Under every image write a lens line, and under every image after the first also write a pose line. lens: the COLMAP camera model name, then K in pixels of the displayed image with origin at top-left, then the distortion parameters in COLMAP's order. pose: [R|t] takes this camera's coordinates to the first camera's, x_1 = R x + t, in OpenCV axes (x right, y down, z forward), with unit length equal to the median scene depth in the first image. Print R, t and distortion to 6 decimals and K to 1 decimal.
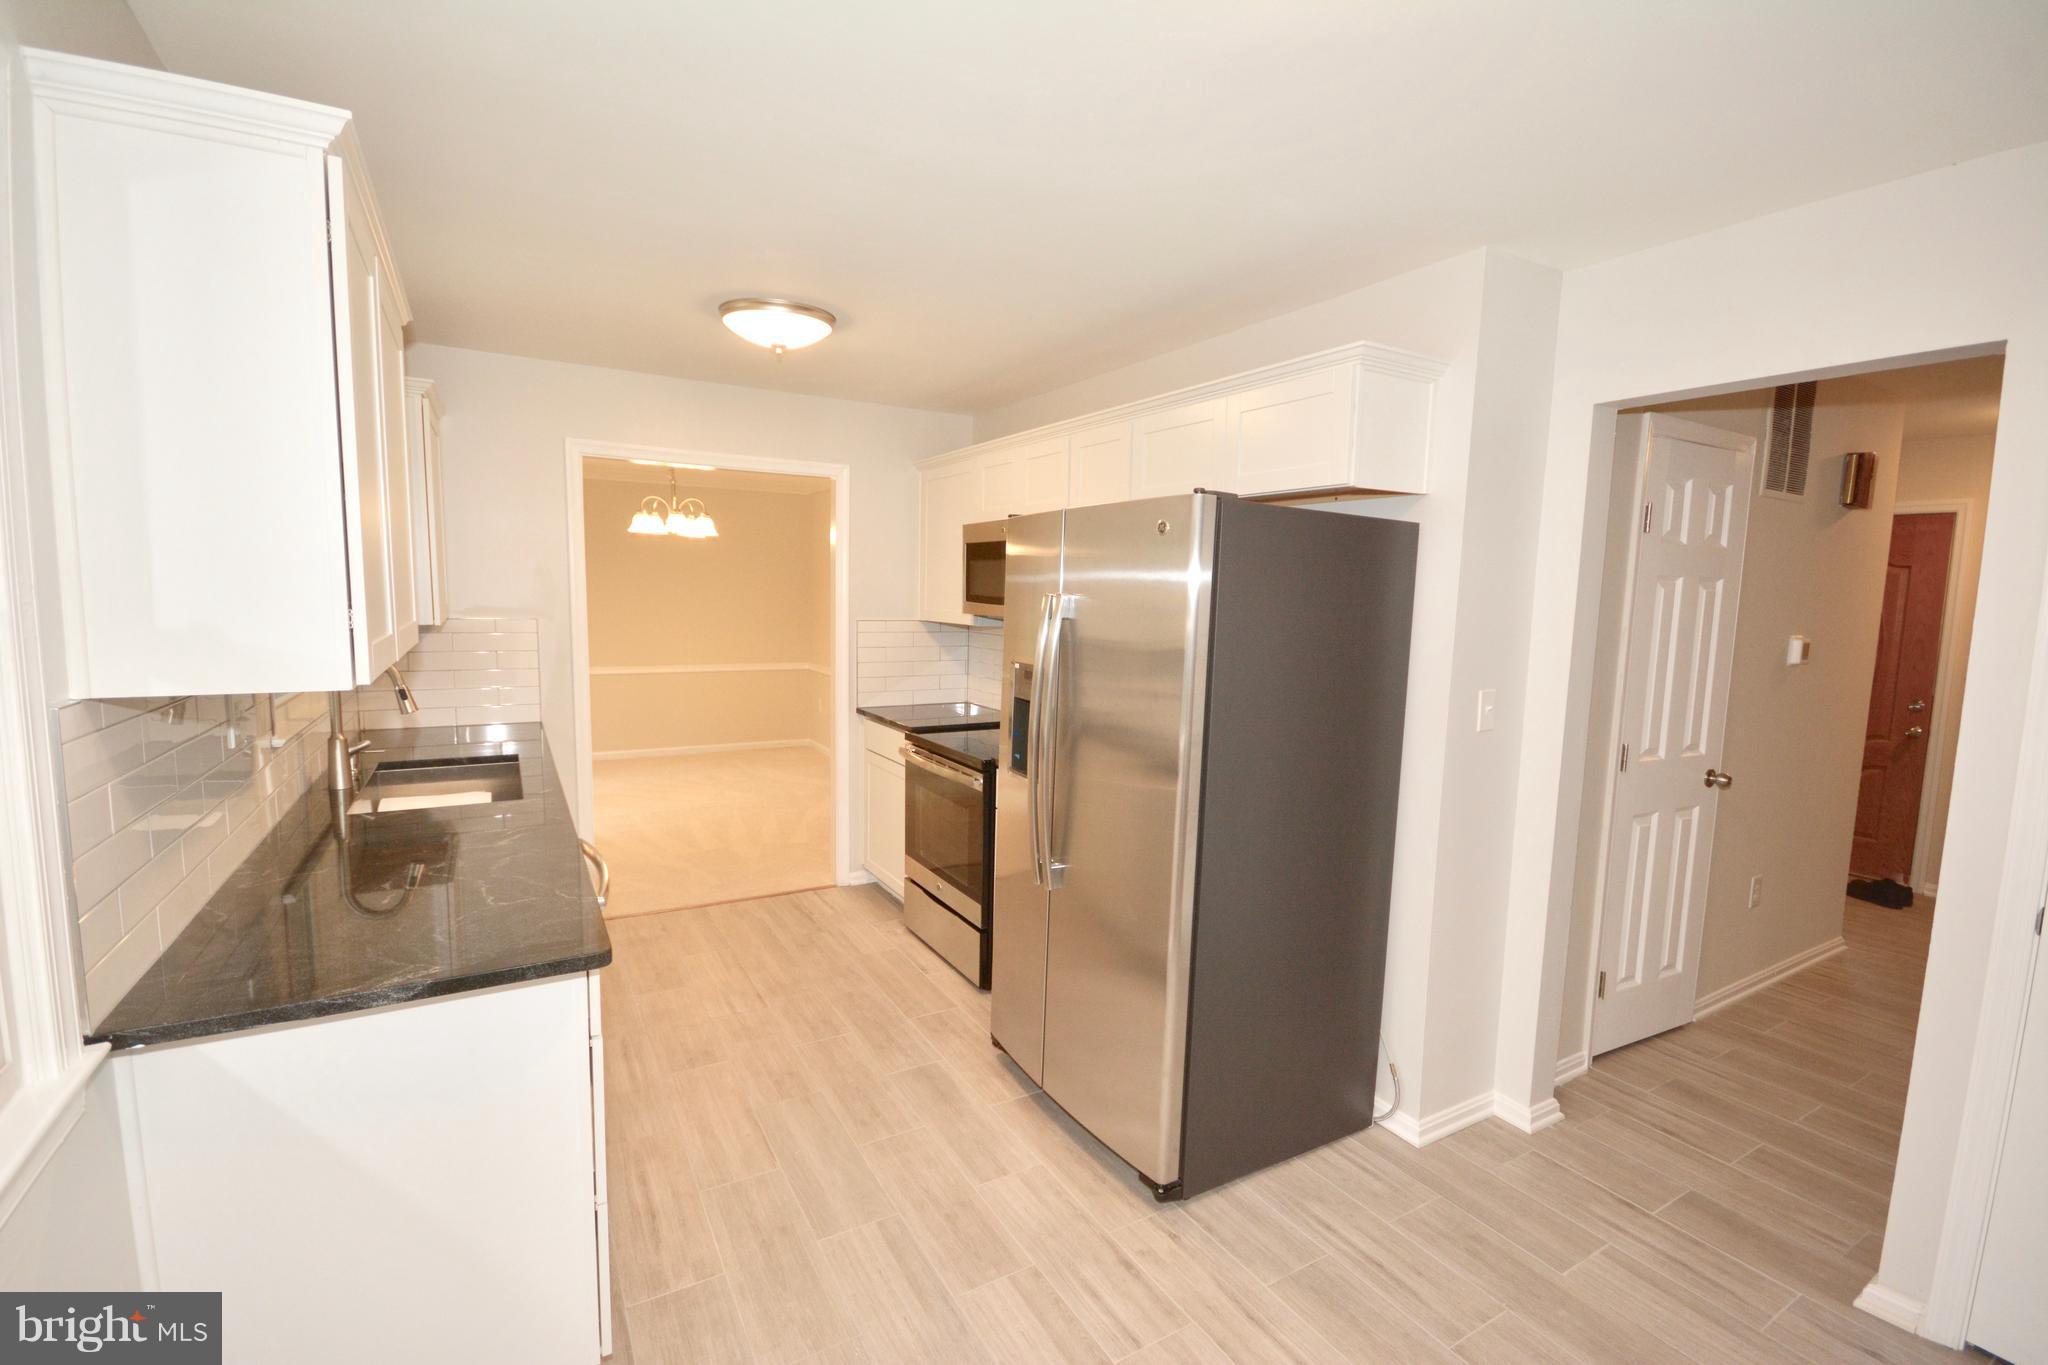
lens RADIAL K [[889.8, 0, 1024.0], [0, 889.8, 682.5], [0, 0, 1]] dist [0.000924, 0.000159]
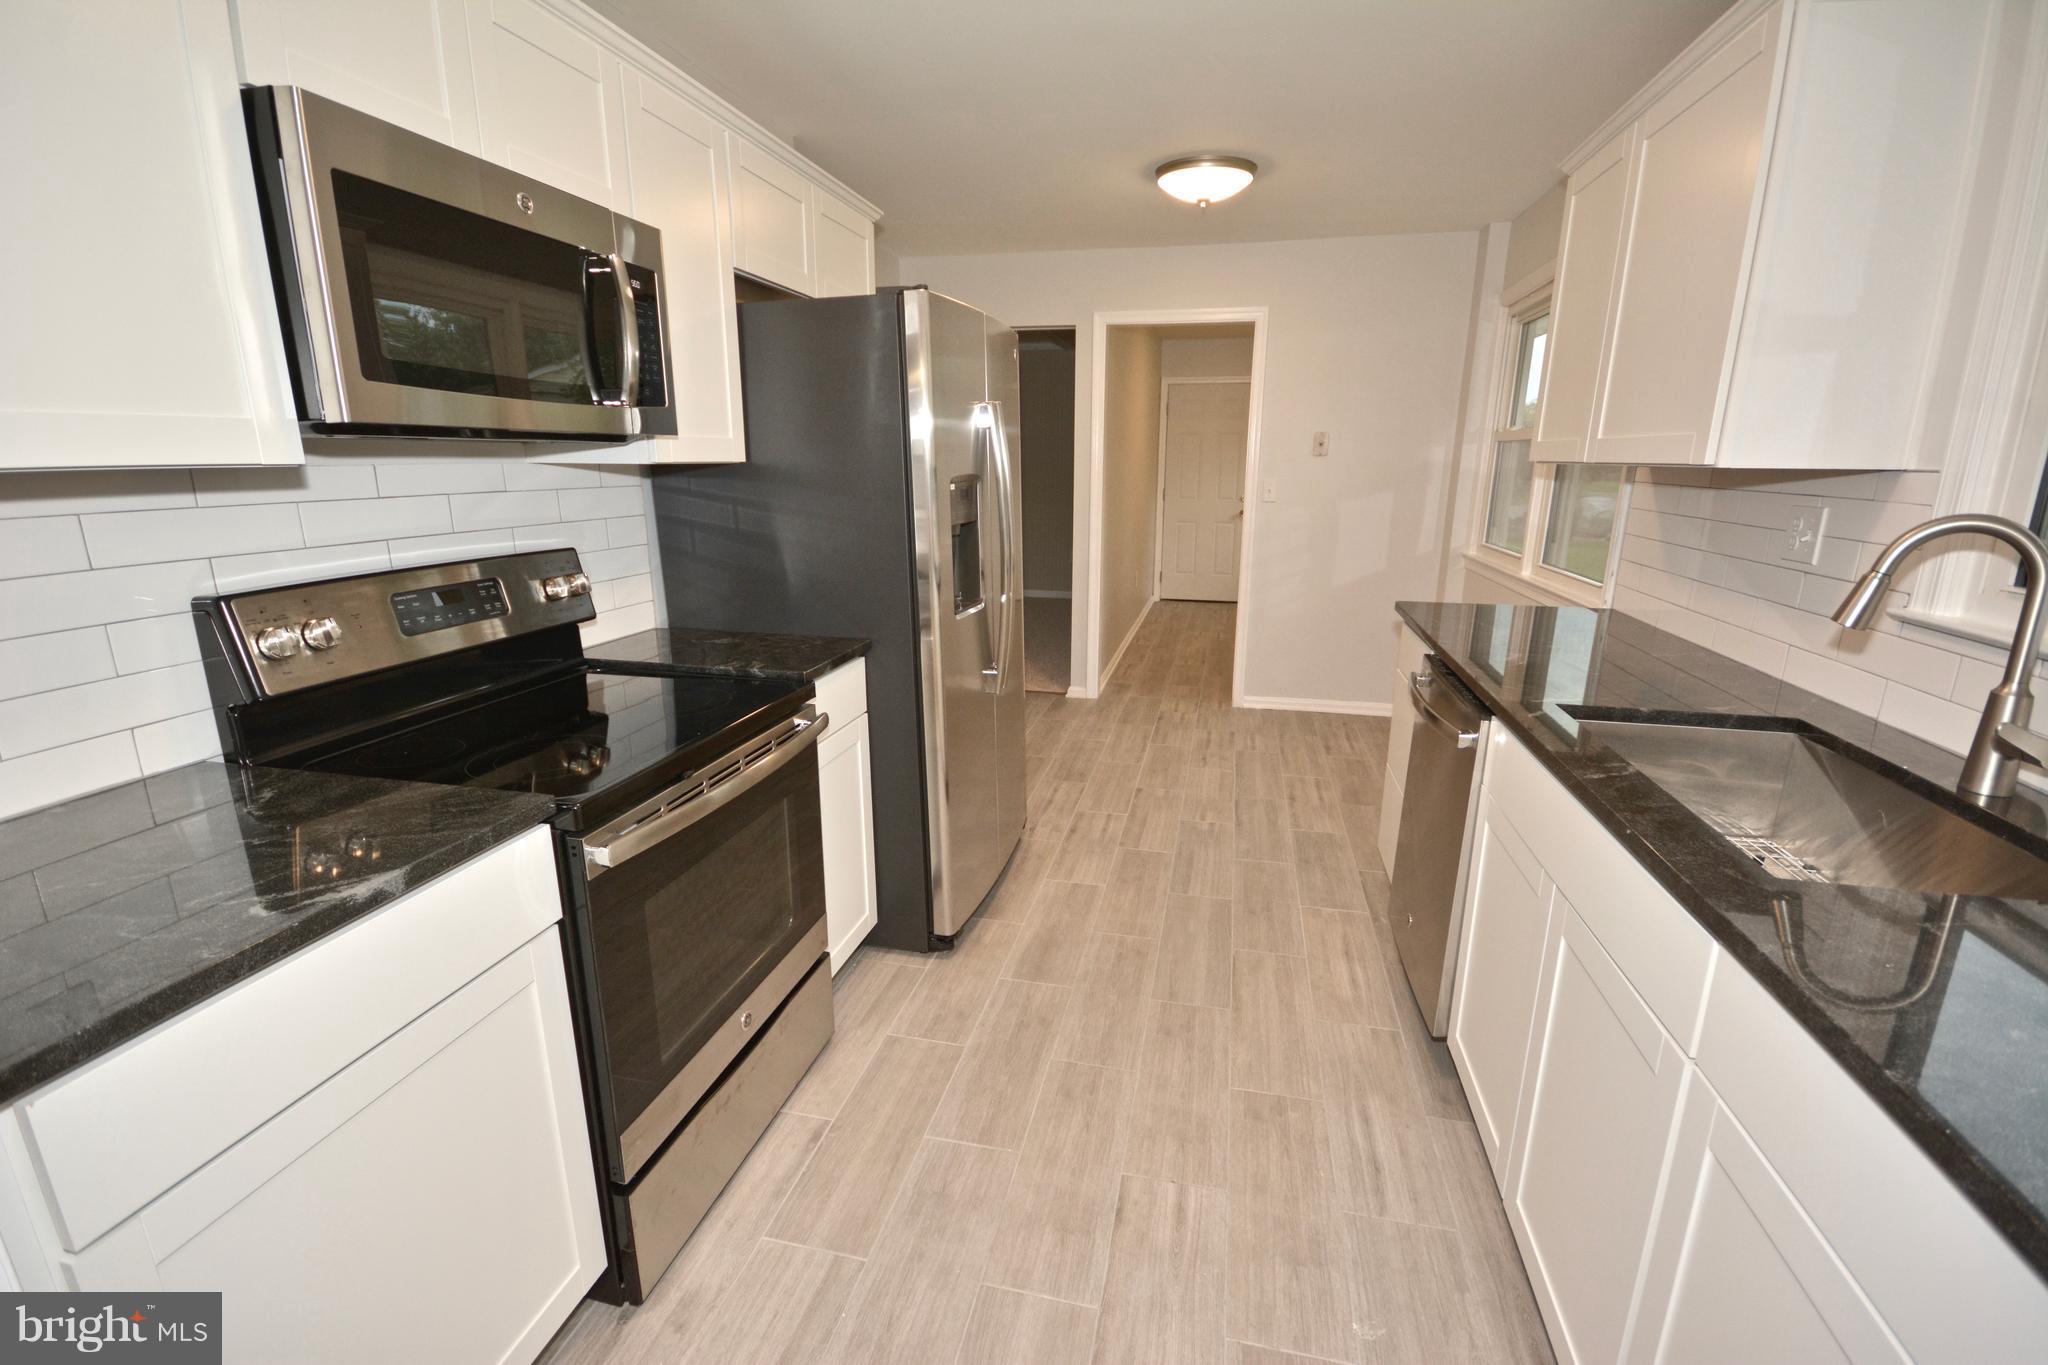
lens RADIAL K [[889.8, 0, 1024.0], [0, 889.8, 682.5], [0, 0, 1]] dist [0.000924, 0.000159]
pose [[-0.720805, -0.194150, 0.665391, -0.704038], [0.052858, 0.941778, 0.332054, -0.130315], [-0.691119, 0.274518, -0.668576, 1.700071]]
